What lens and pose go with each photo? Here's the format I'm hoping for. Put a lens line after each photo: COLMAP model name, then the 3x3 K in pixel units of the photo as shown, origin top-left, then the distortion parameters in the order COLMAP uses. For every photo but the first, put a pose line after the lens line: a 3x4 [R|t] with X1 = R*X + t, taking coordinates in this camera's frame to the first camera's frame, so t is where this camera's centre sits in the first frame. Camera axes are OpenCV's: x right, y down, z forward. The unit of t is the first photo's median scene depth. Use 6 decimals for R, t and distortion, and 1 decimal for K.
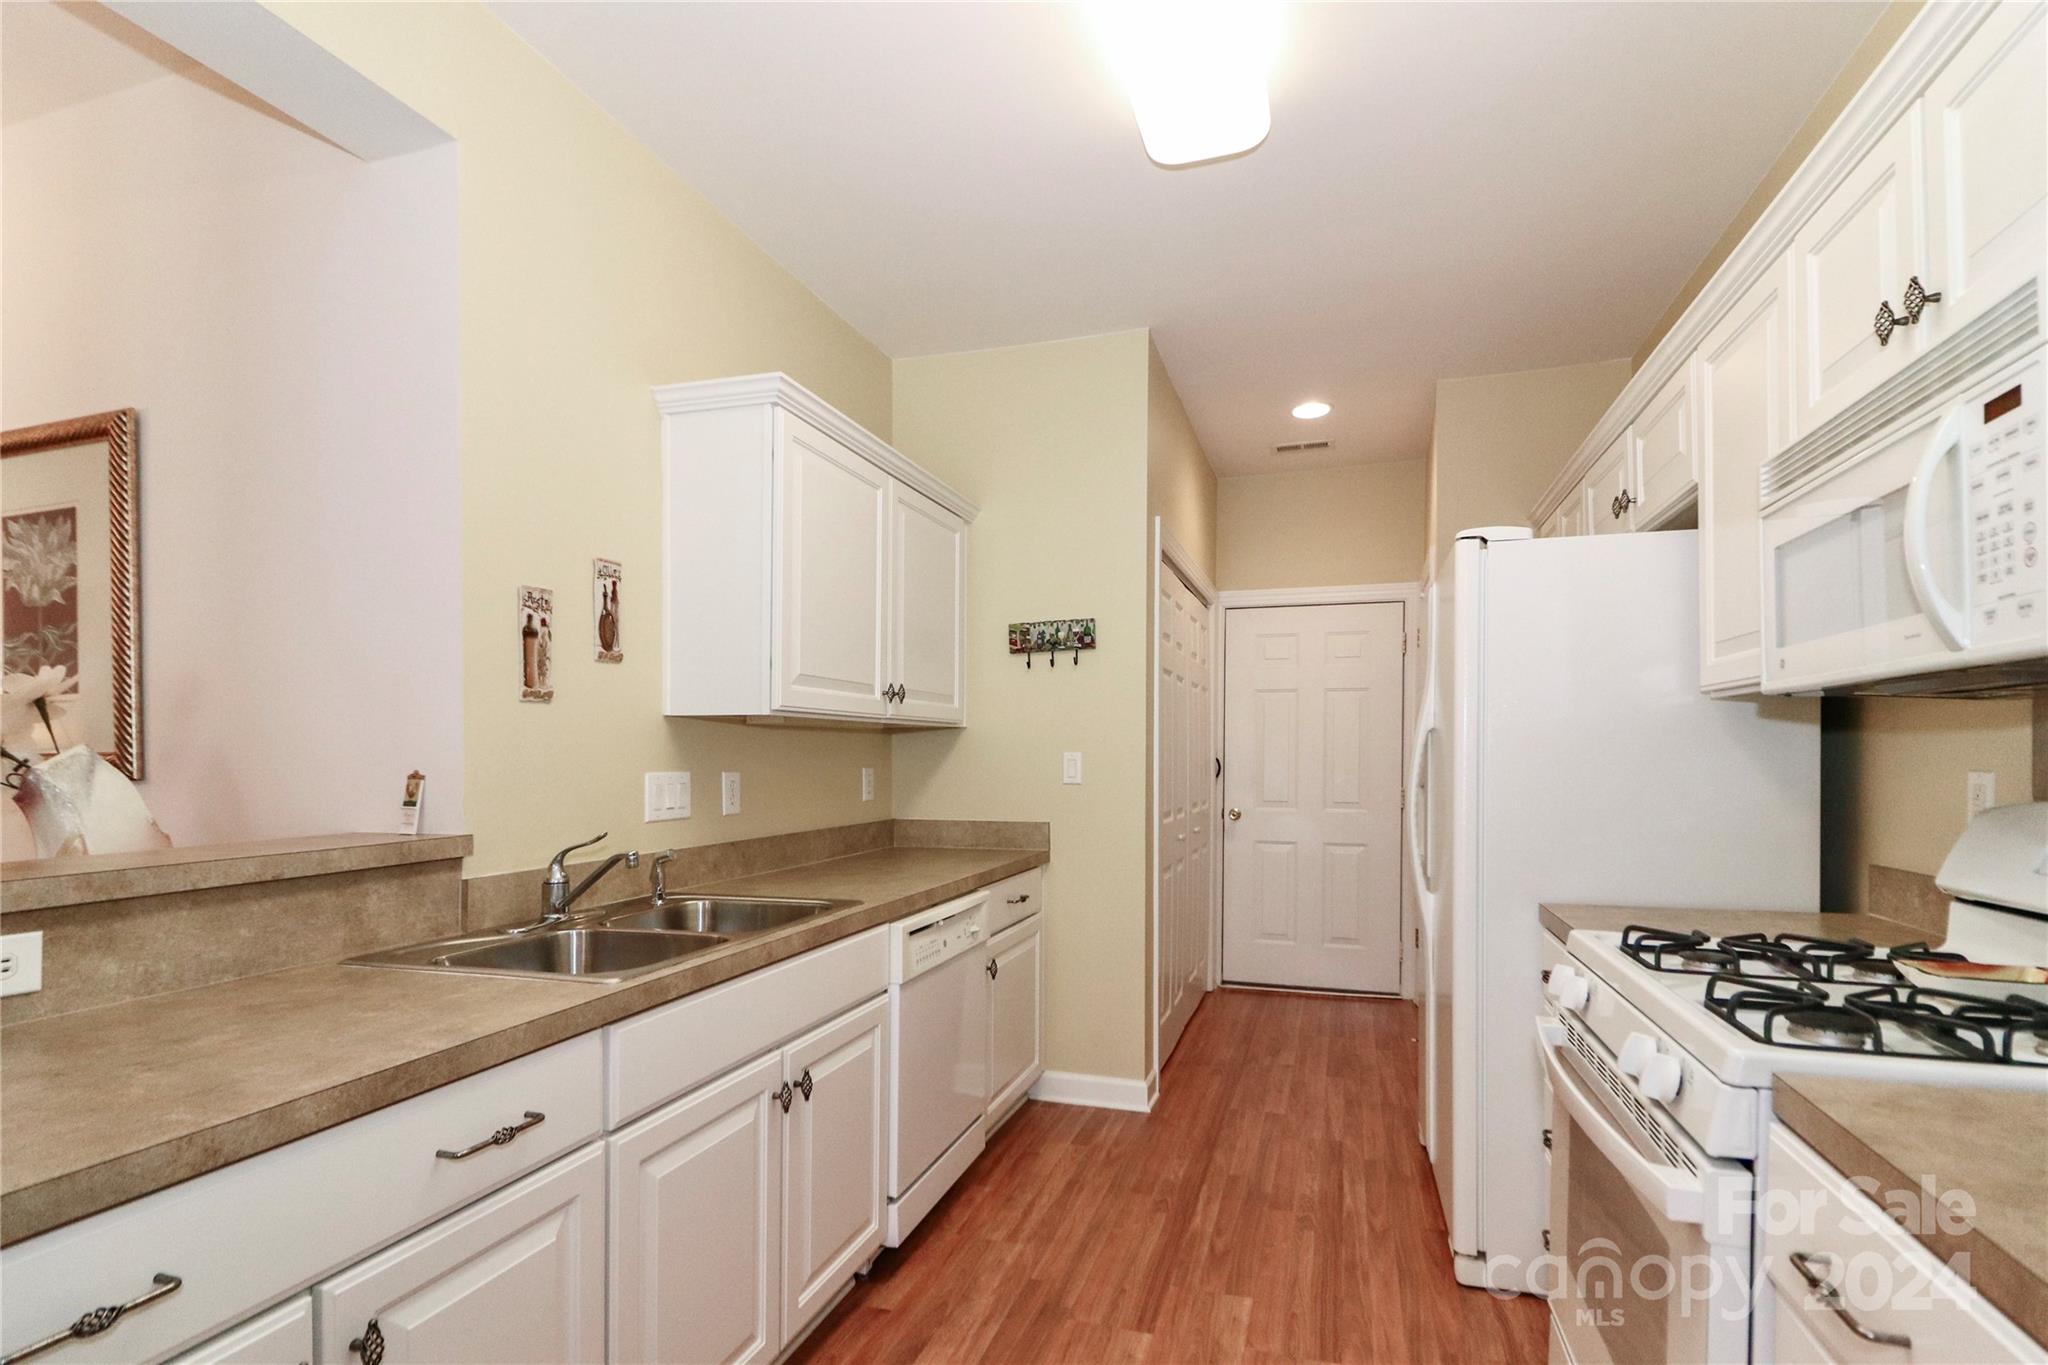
lens RADIAL K [[959.7, 0, 1037.6], [0, 959.7, 763.2], [0, 0, 1]] dist [0.025960, -0.023230]
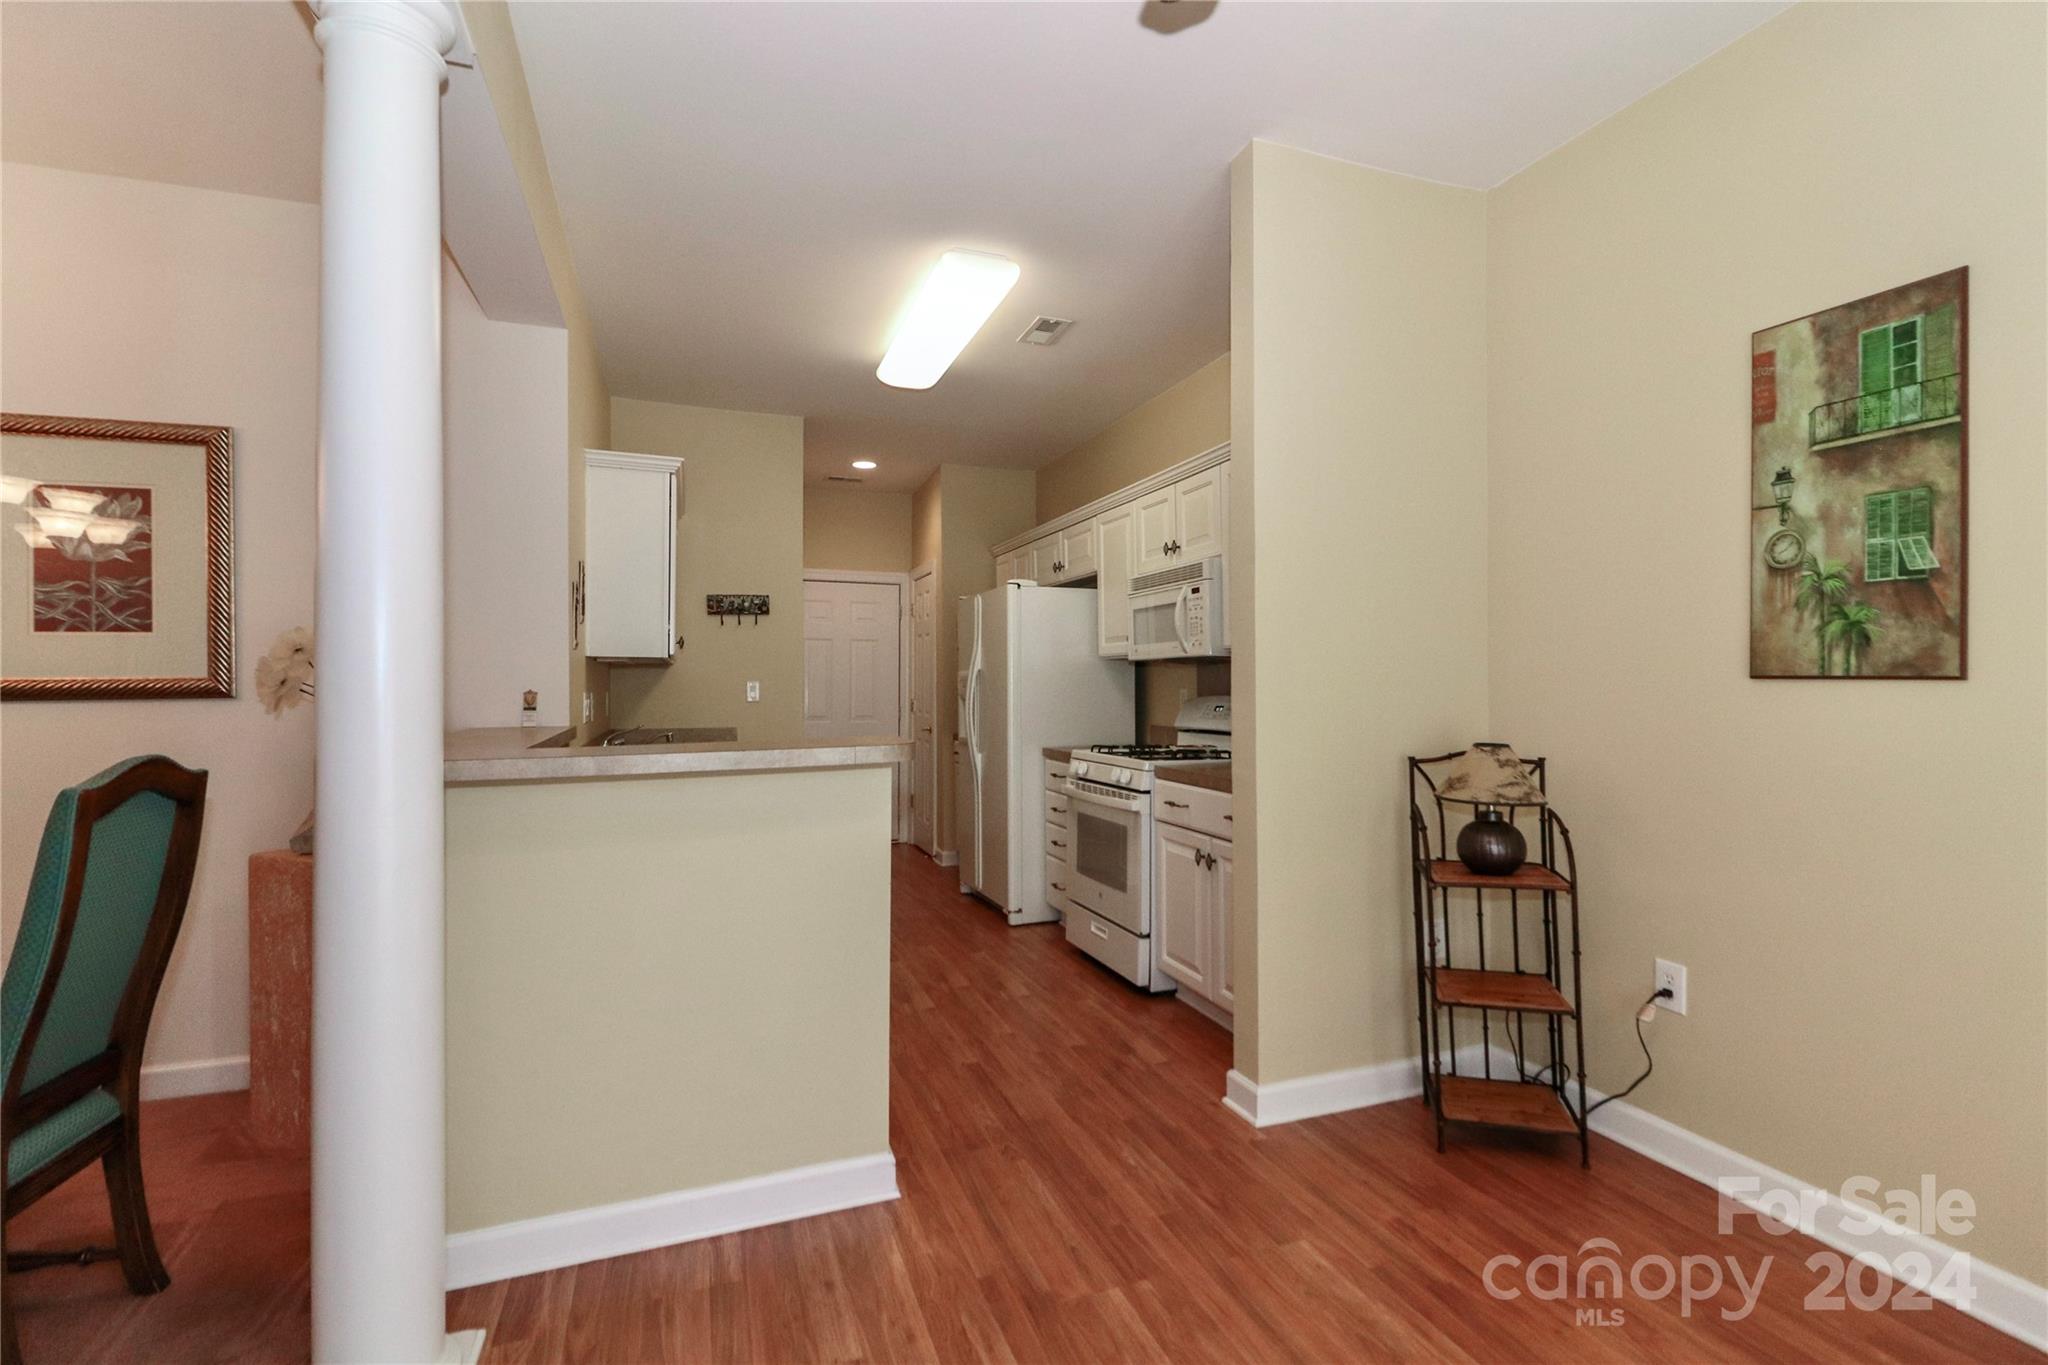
lens RADIAL K [[930.5, 0, 1054.3], [0, 930.5, 685.6], [0, 0, 1]] dist [-0.013777, -0.000498]
pose [[0.781236, 0.000481, 0.624235, -0.805709], [0.005865, 0.999950, -0.008111, 0.015459], [-0.624208, 0.009998, 0.781194, -0.709889]]
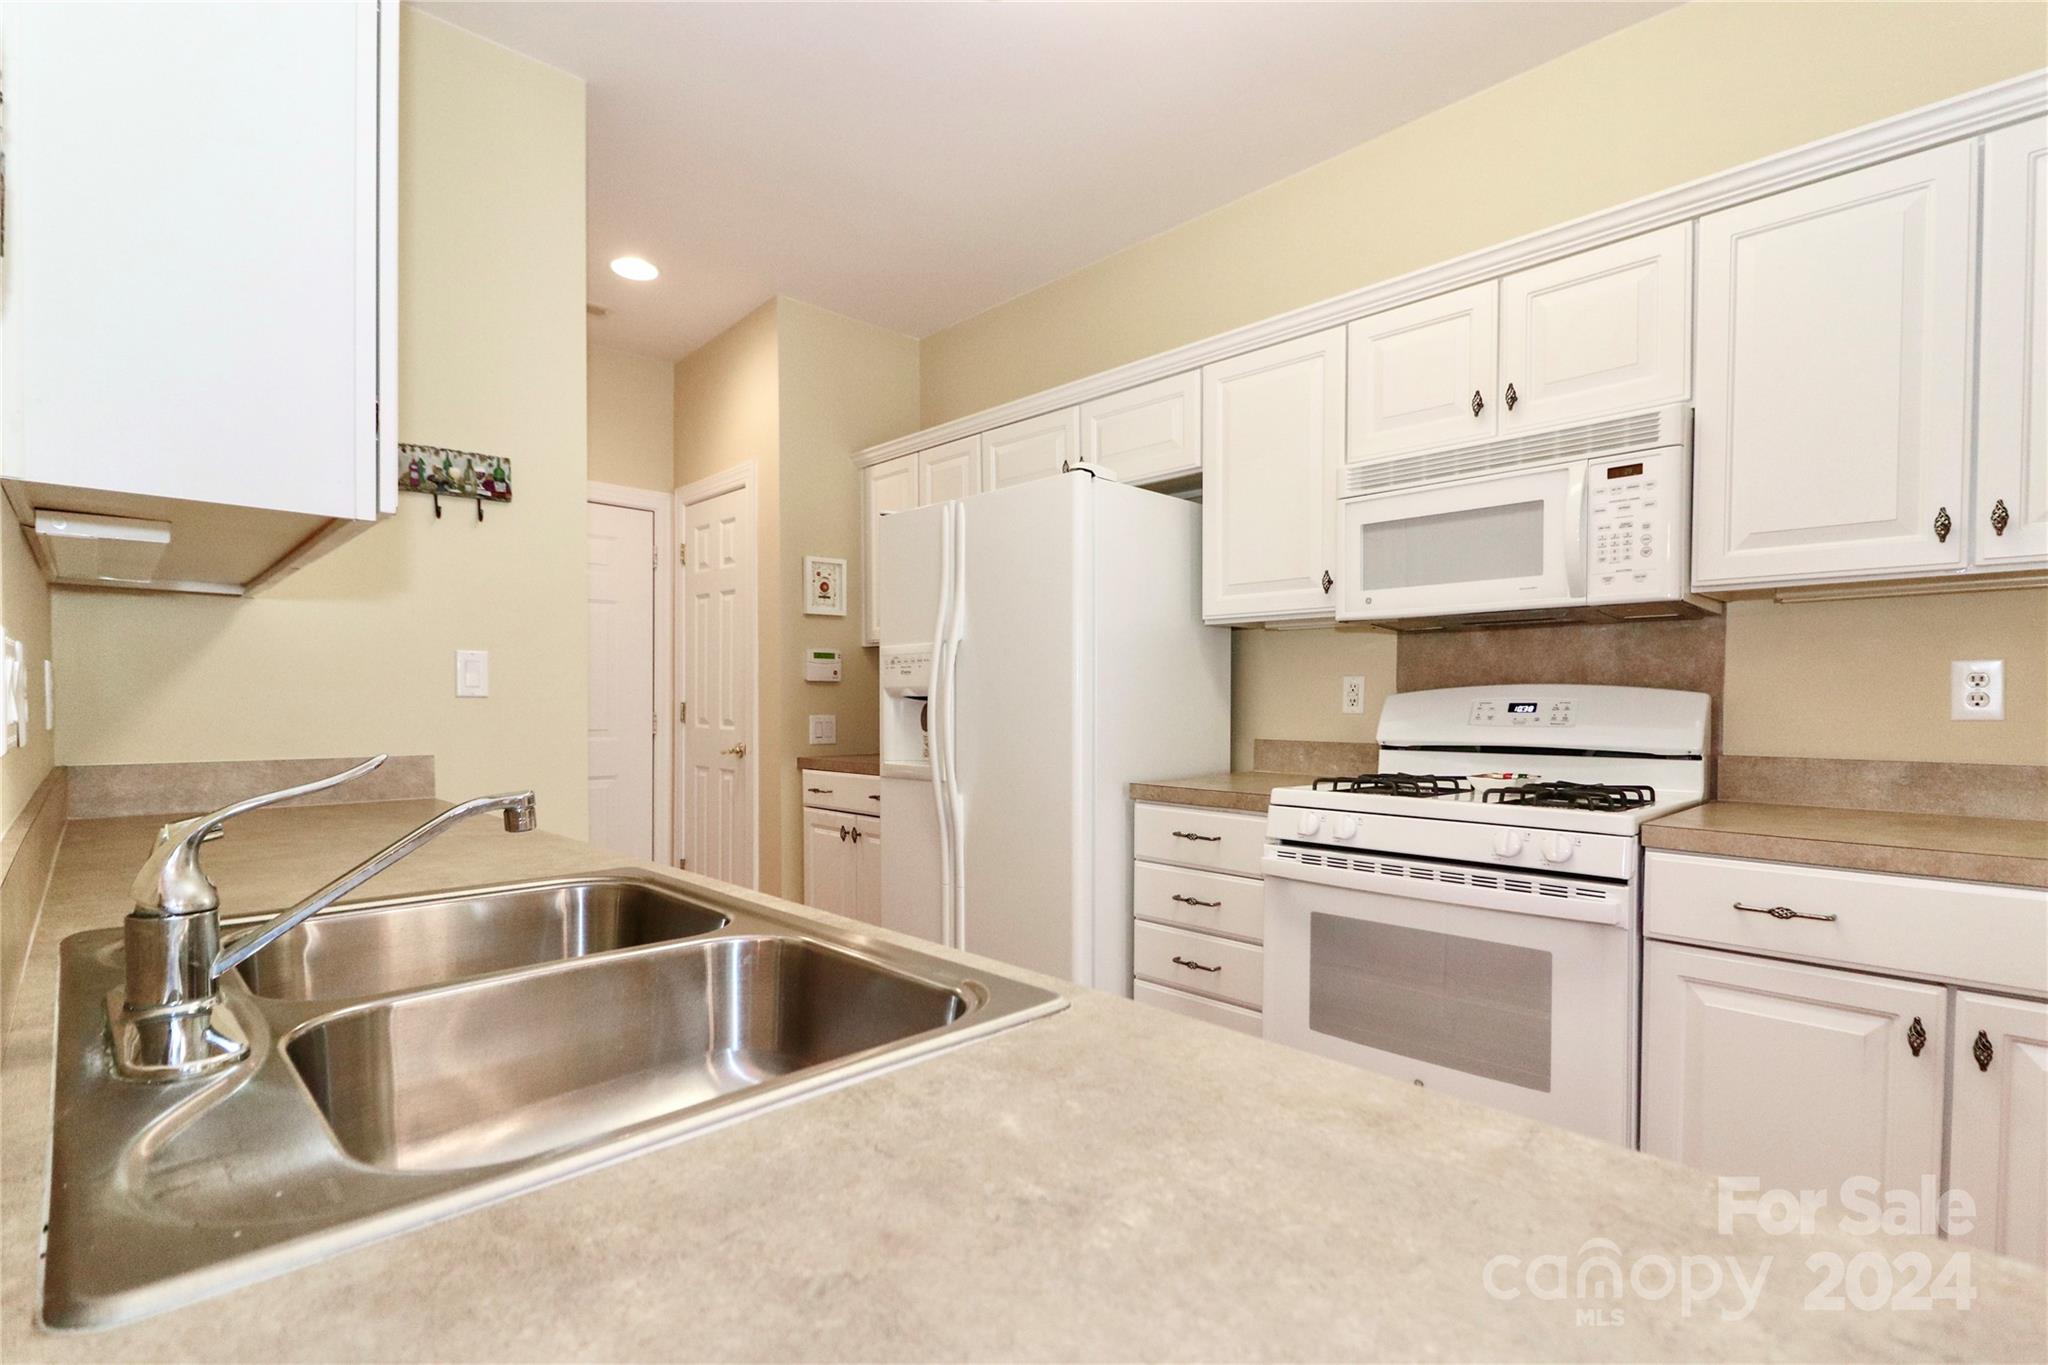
lens RADIAL K [[957.5, 0, 1054.2], [0, 957.5, 722.9], [0, 0, 1]] dist [0.002325, -0.000448]
pose [[0.472292, -0.016126, 0.881295, -0.578879], [0.001719, 0.999848, 0.017374, 0.046373], [-0.881440, -0.006691, 0.472248, 0.501798]]
